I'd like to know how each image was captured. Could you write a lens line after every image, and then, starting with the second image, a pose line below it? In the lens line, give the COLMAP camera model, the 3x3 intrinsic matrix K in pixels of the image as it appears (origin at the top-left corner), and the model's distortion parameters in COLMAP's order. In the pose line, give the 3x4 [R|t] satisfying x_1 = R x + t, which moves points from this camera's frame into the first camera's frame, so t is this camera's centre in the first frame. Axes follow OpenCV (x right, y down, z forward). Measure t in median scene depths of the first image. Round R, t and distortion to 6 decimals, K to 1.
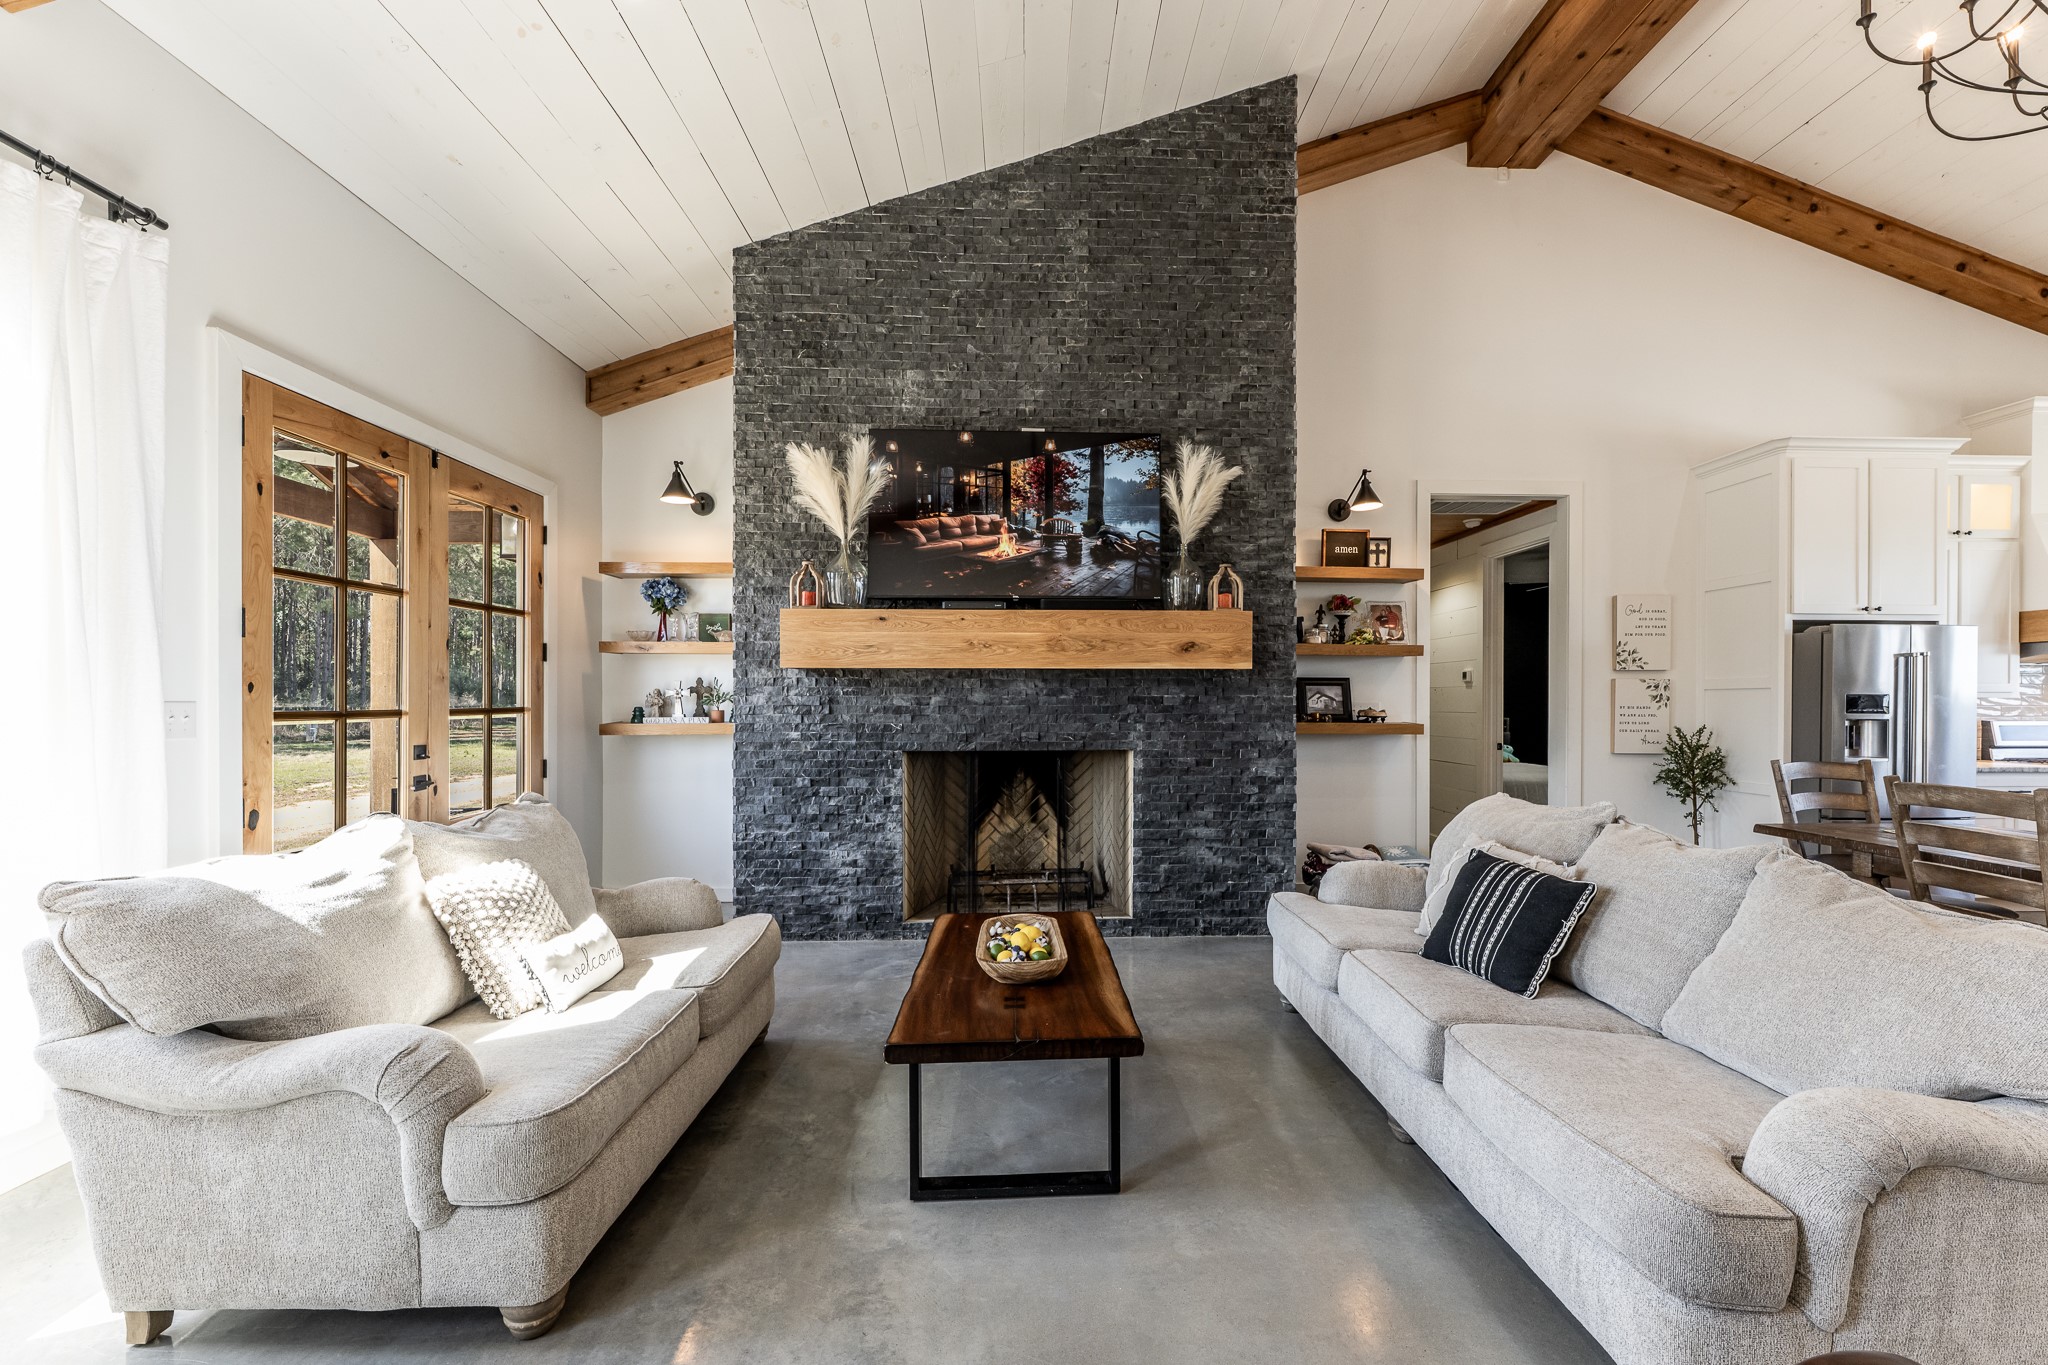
lens RADIAL K [[839.0, 0, 1053.8], [0, 839.0, 701.9], [0, 0, 1]] dist [0.001204, 0.000208]
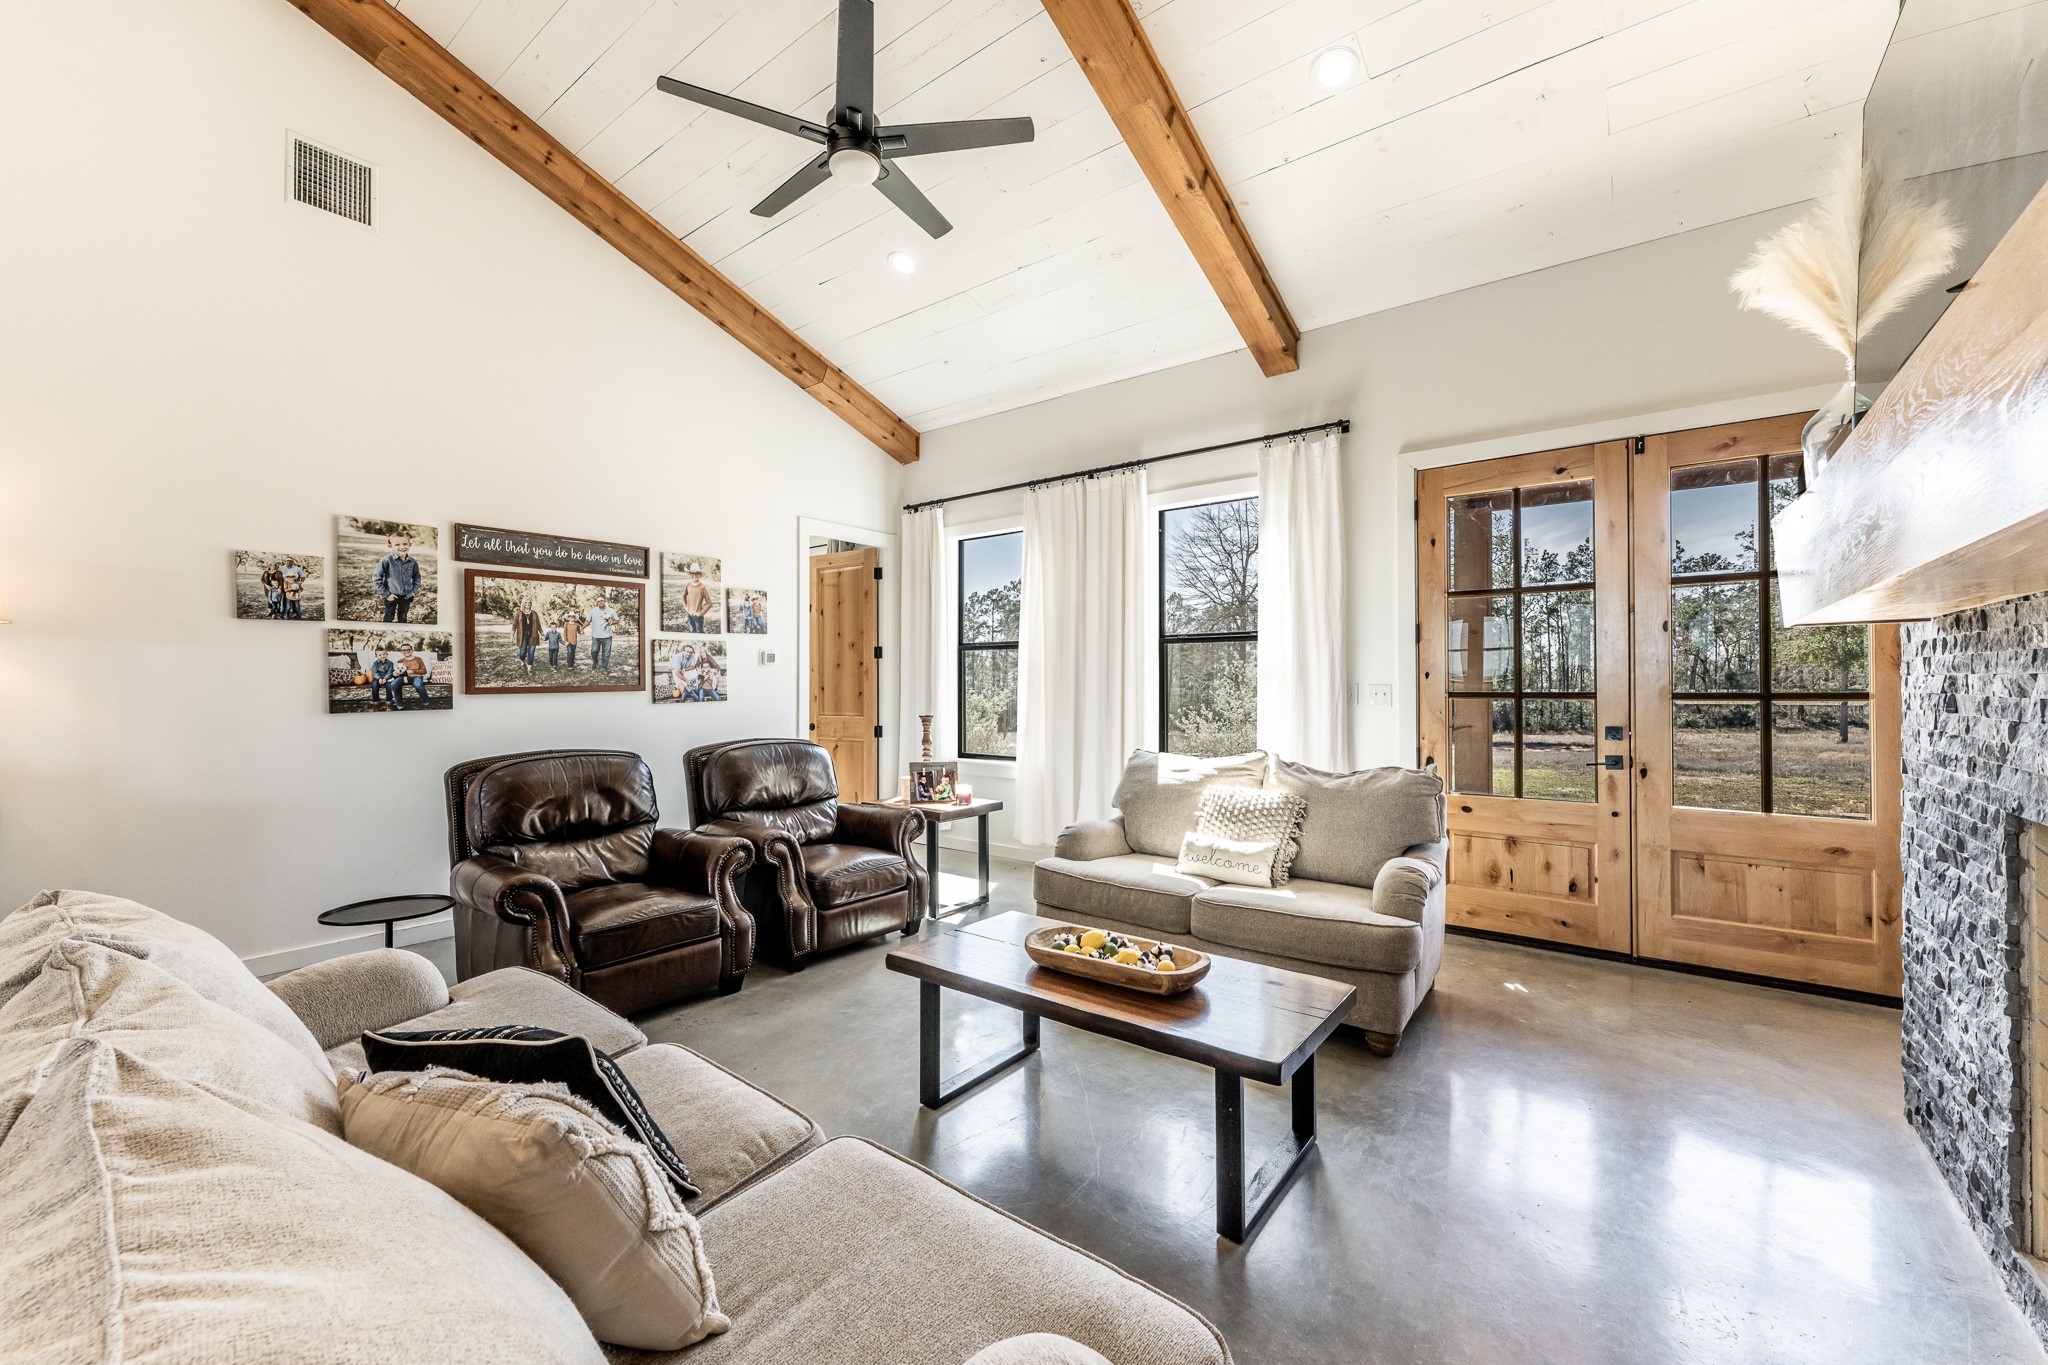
lens RADIAL K [[818.8, 0, 1021.9], [0, 818.8, 678.7], [0, 0, 1]] dist [0.000311, -0.000095]
pose [[-0.642540, -0.004559, -0.766238, 0.415284], [-0.000688, 0.999985, -0.005372, -0.001650], [0.766251, -0.002925, -0.642534, 0.885196]]
